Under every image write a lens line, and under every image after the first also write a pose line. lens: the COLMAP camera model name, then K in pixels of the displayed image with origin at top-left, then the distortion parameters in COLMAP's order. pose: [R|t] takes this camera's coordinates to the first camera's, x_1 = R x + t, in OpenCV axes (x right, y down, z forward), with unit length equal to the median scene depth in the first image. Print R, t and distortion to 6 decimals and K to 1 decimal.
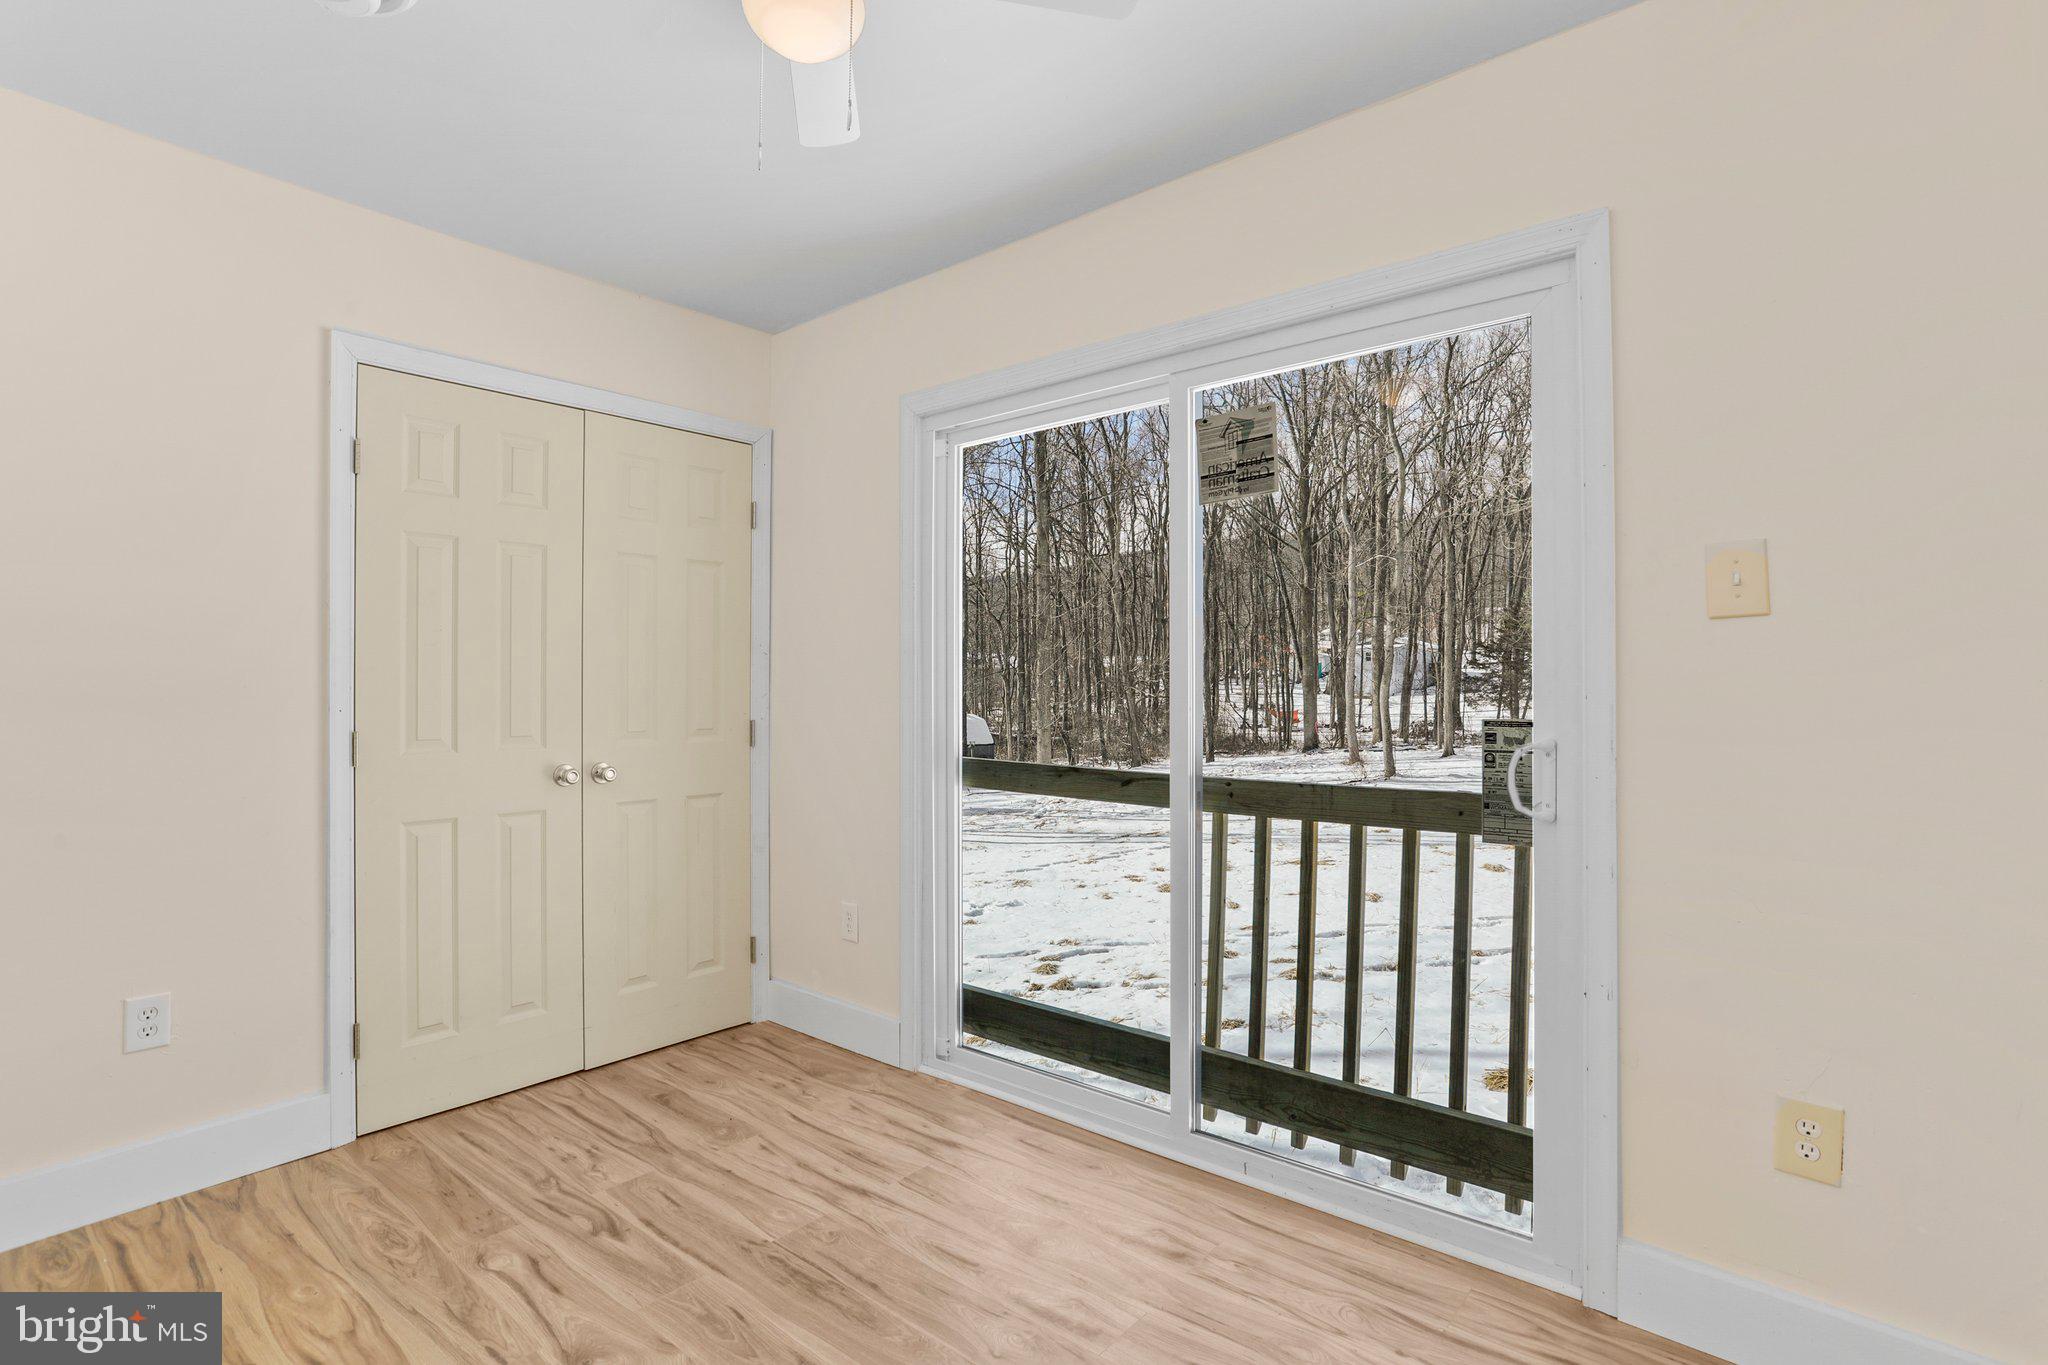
lens RADIAL K [[980.3, 0, 1029.7], [0, 980.3, 693.7], [0, 0, 1]] dist [-0.042849, 0.015741]
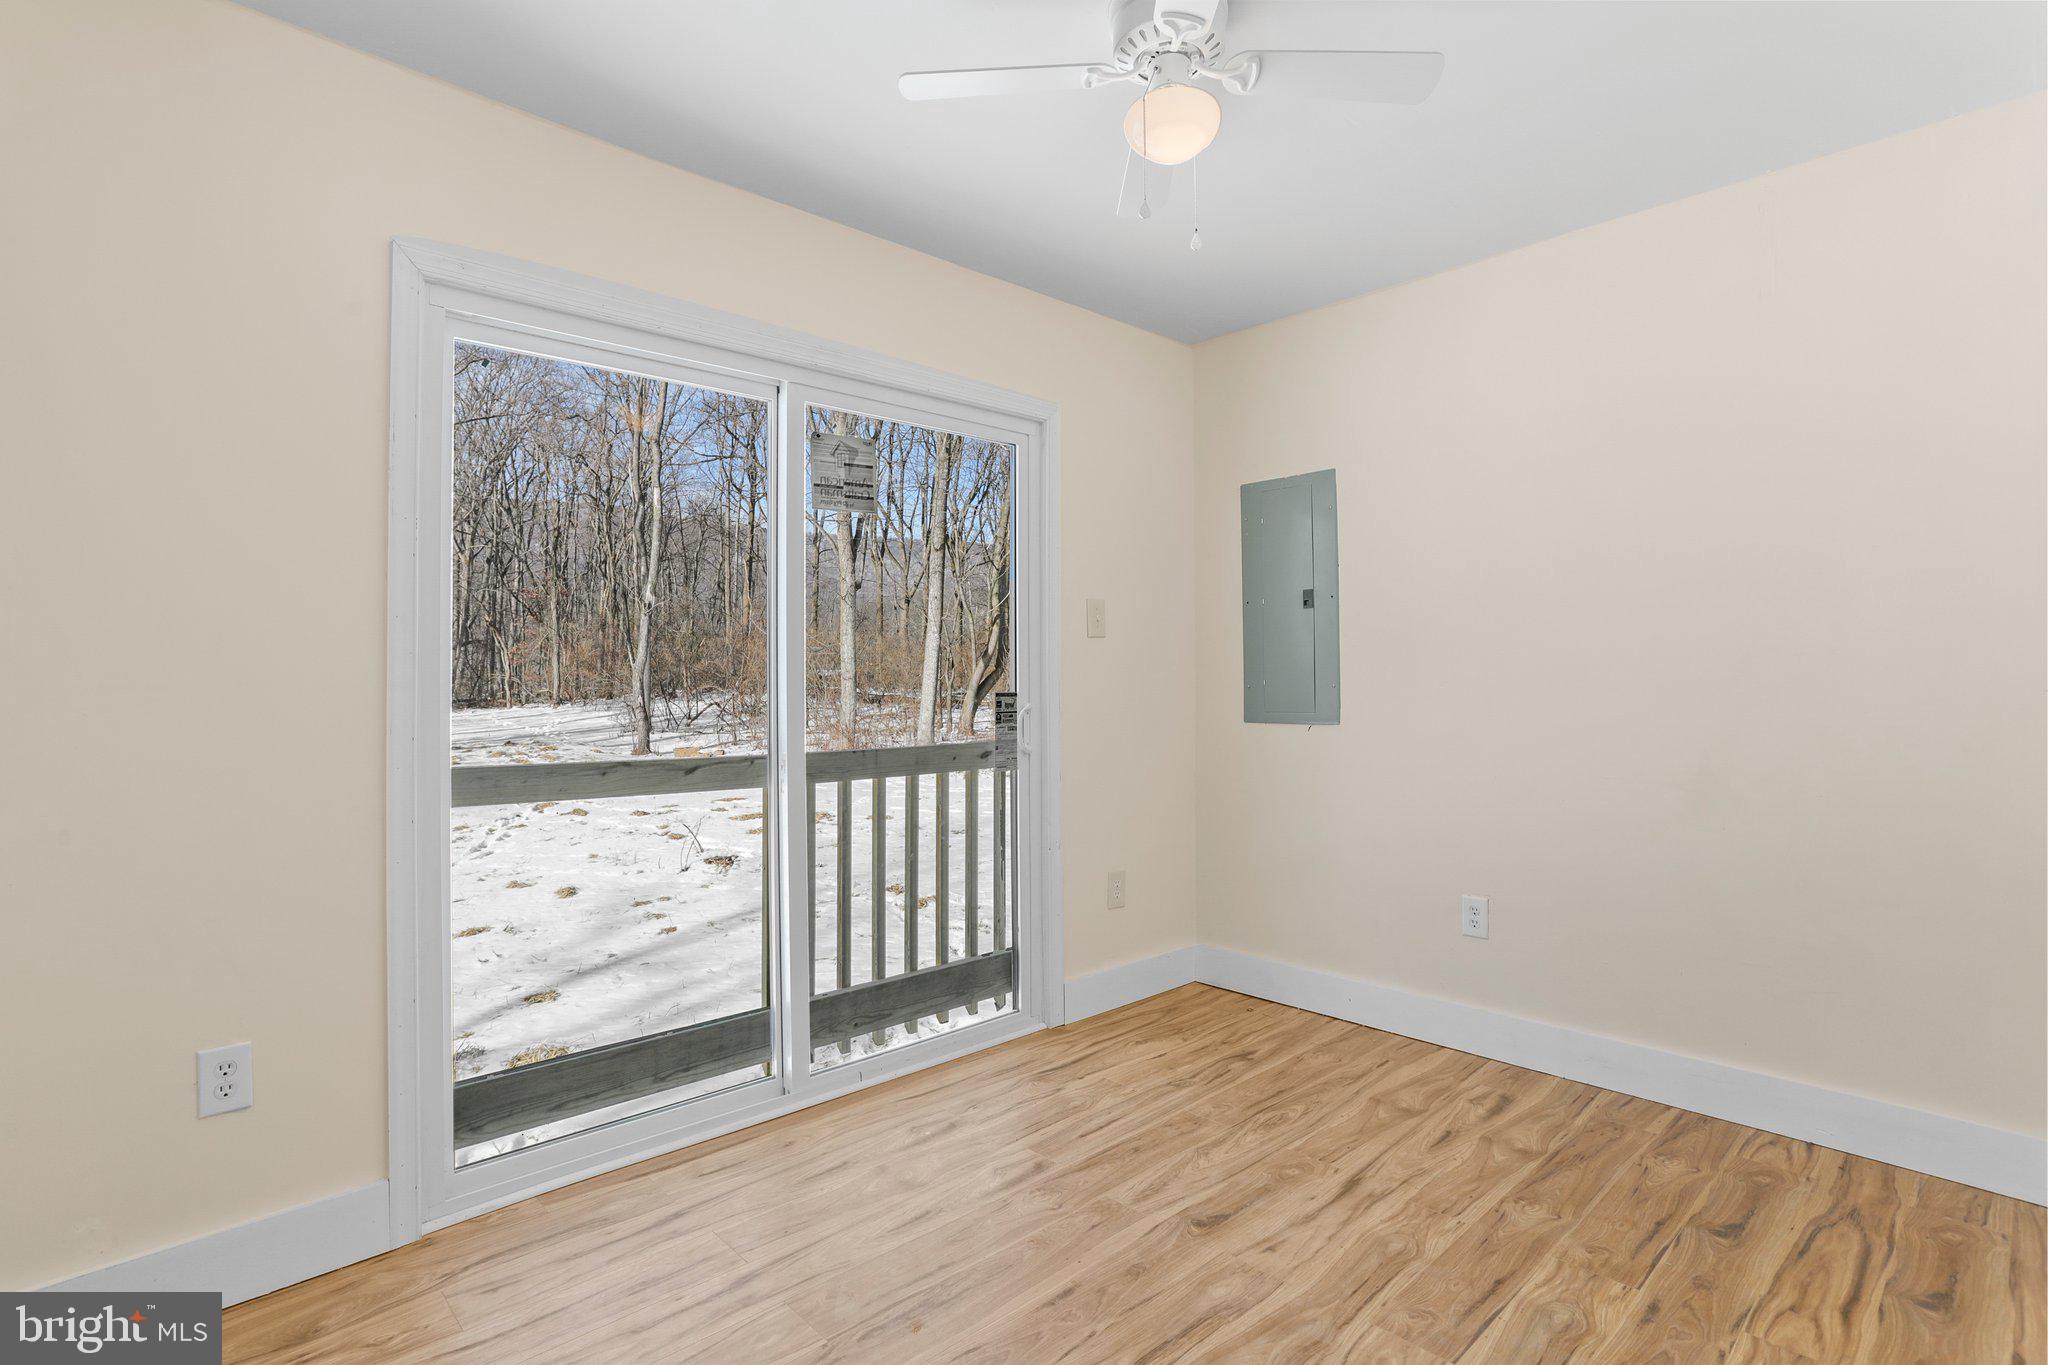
lens RADIAL K [[980.3, 0, 1035.1], [0, 980.3, 667.5], [0, 0, 1]] dist [-0.042849, 0.015741]
pose [[0.130879, 0.008243, 0.991364, -0.902761], [0.007647, 0.999927, -0.009324, 0.001227], [-0.991369, 0.008801, 0.130807, 0.604825]]
